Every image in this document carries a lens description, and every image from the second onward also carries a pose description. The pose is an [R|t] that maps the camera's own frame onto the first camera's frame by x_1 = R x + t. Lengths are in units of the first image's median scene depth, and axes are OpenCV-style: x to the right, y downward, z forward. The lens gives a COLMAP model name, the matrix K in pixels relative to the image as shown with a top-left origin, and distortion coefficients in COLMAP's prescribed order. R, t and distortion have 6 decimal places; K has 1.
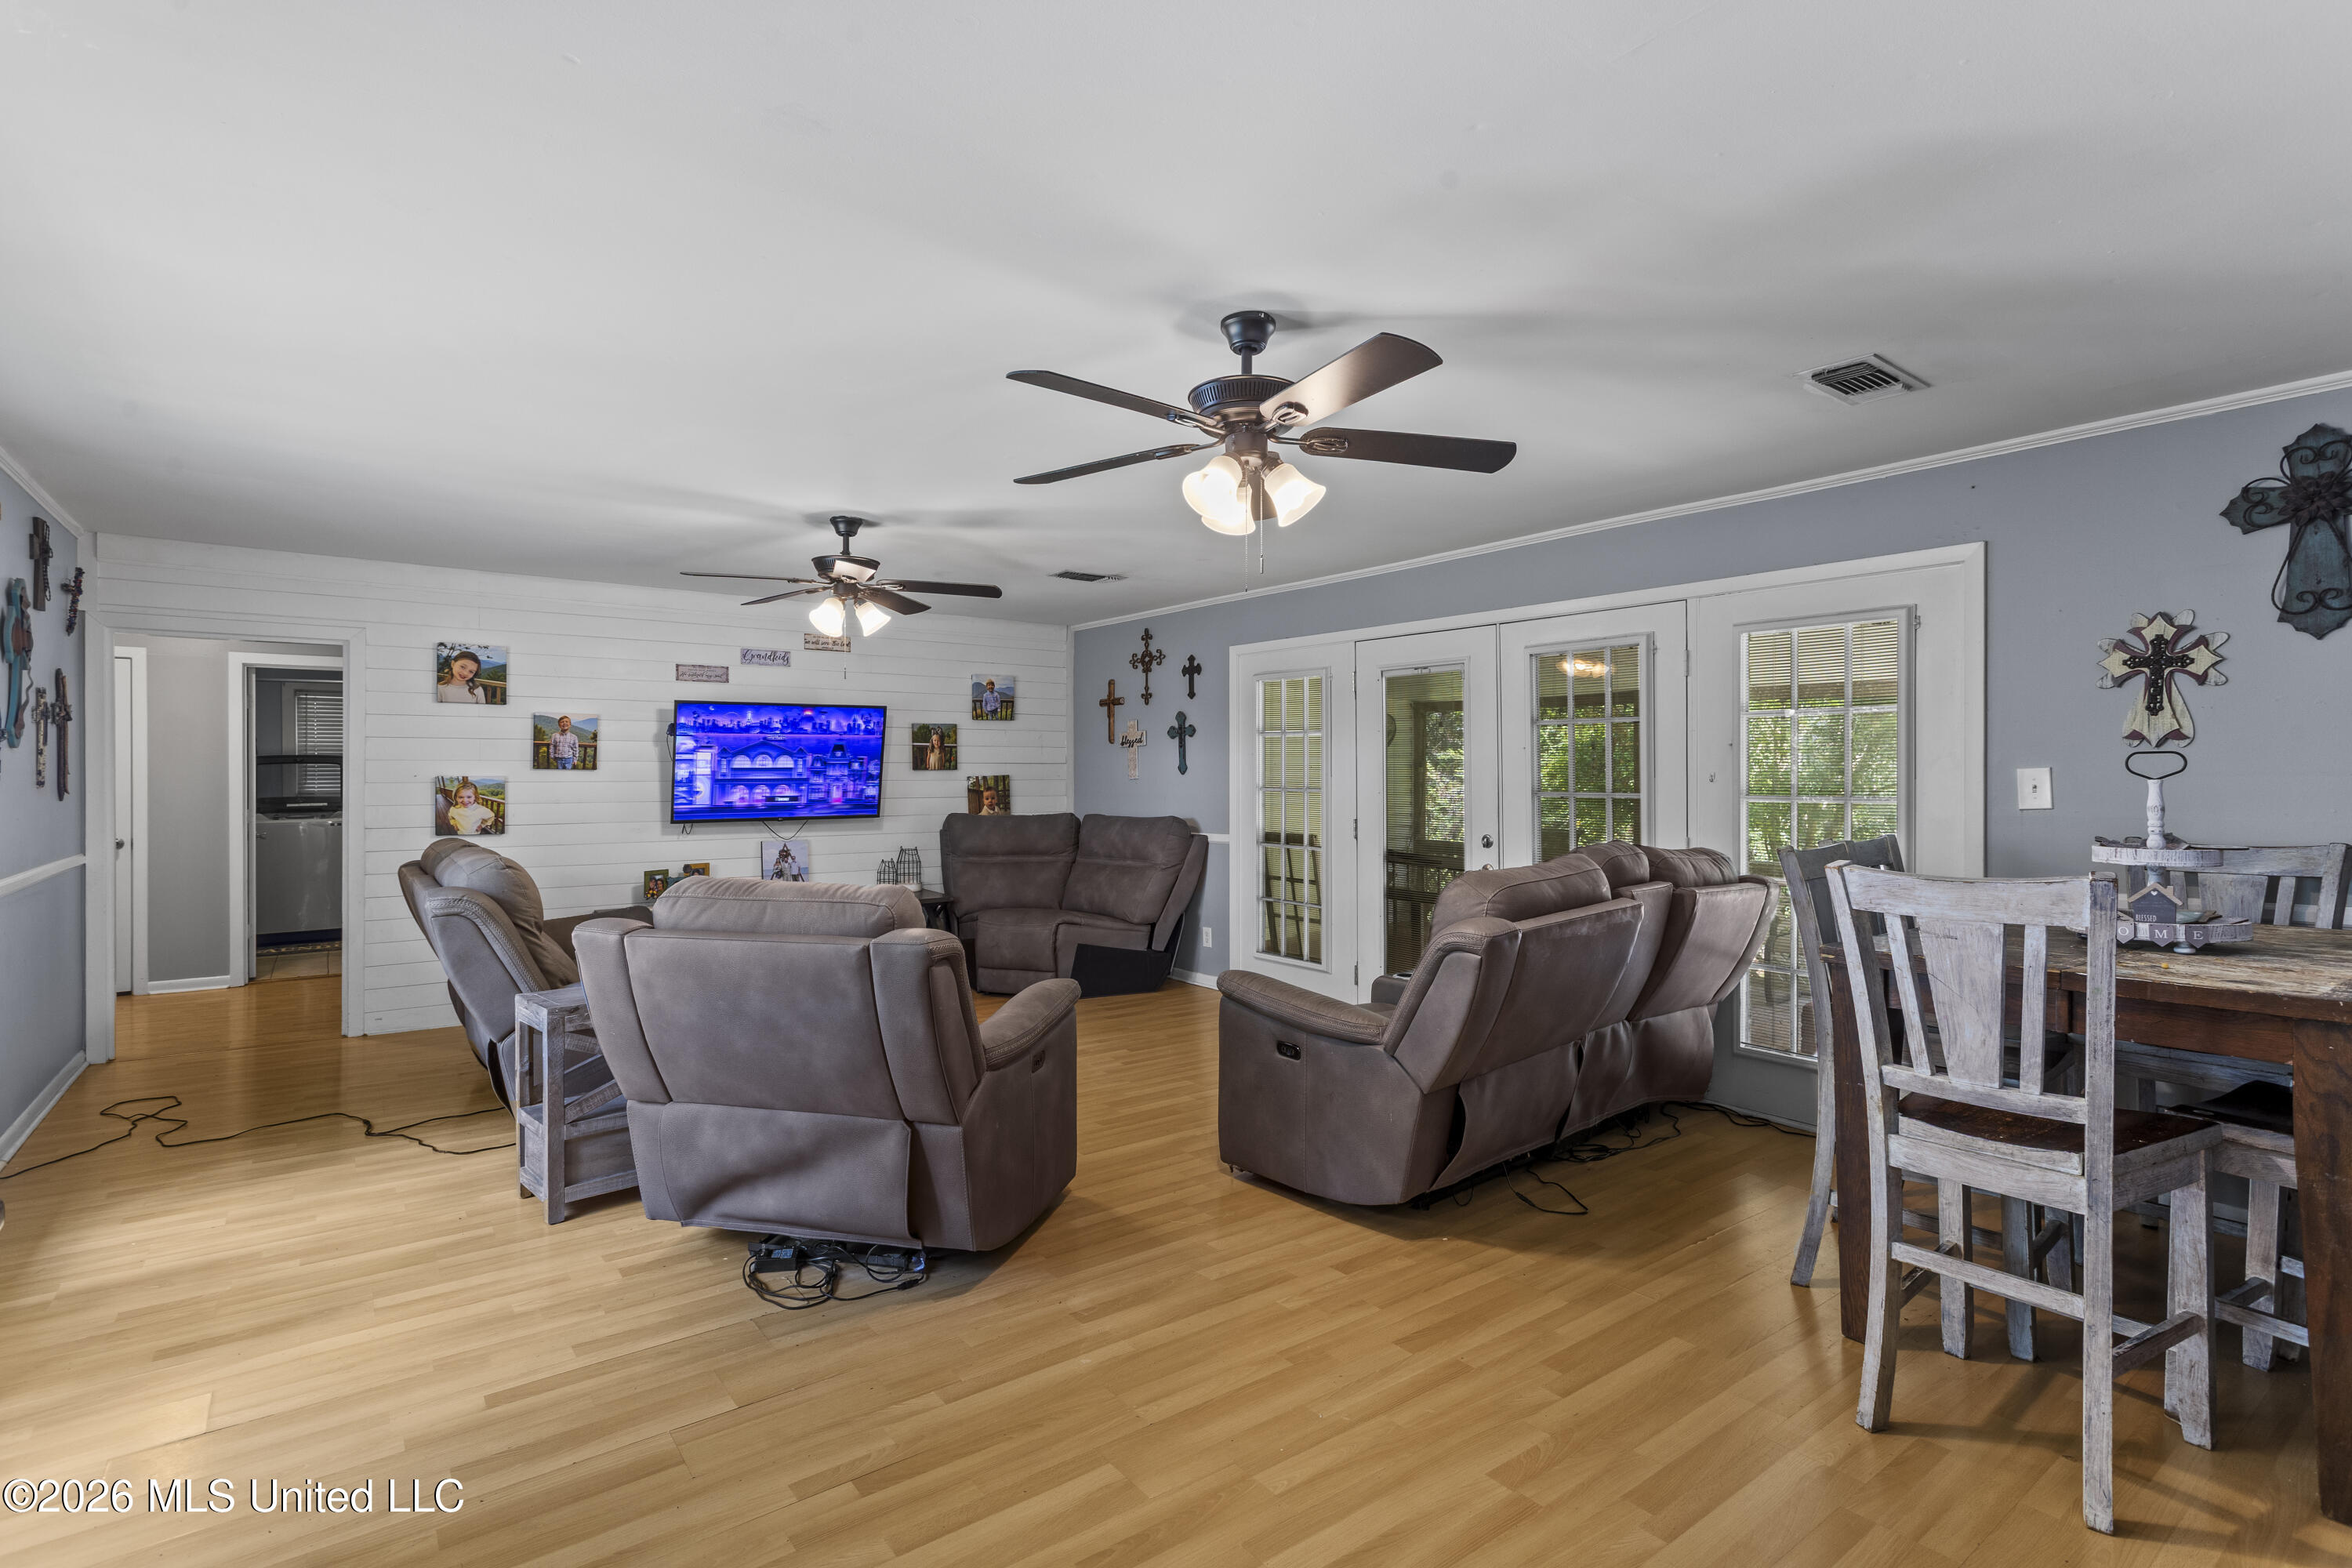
lens RADIAL K [[1116.2, 0, 1168.1], [0, 1116.2, 751.8], [0, 0, 1]] dist [0.000910, -0.000001]
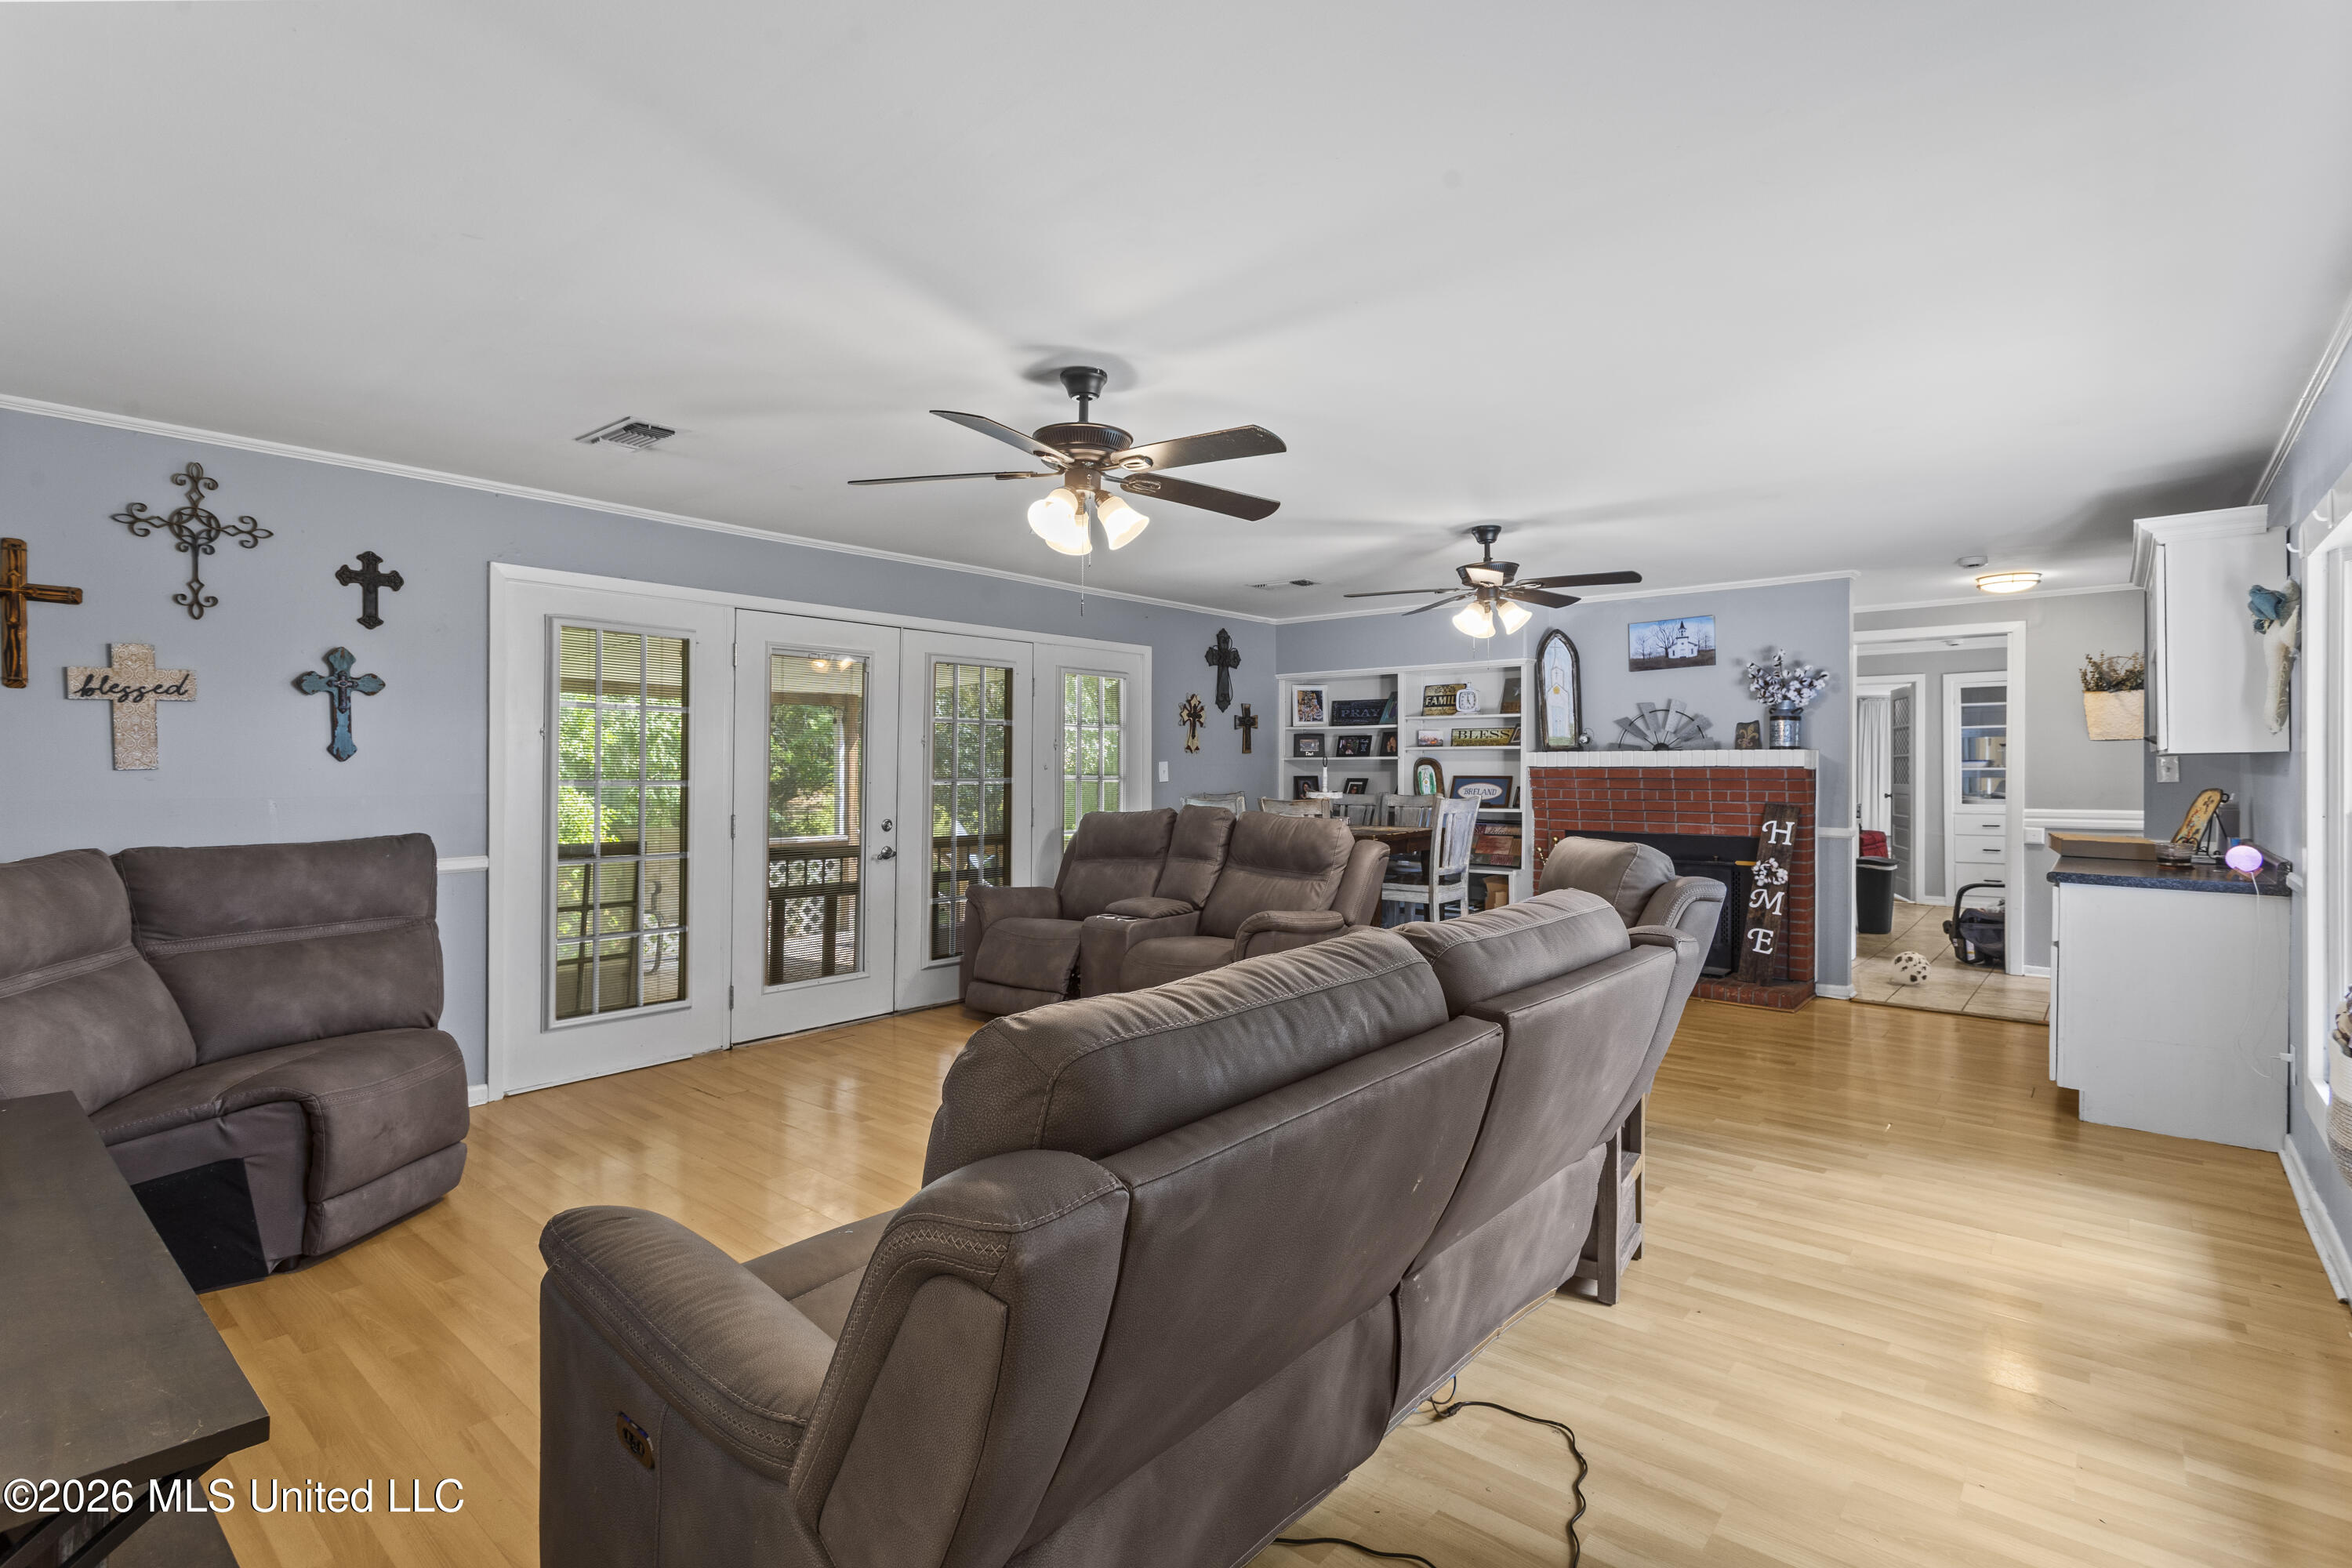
lens RADIAL K [[1116.2, 0, 1168.1], [0, 1116.2, 751.8], [0, 0, 1]] dist [0.000910, -0.000001]
pose [[-0.217070, 0.012345, 0.976078, -1.064647], [-0.023446, 0.999566, -0.017856, 0.027407], [-0.975874, -0.026761, -0.216687, 1.235160]]
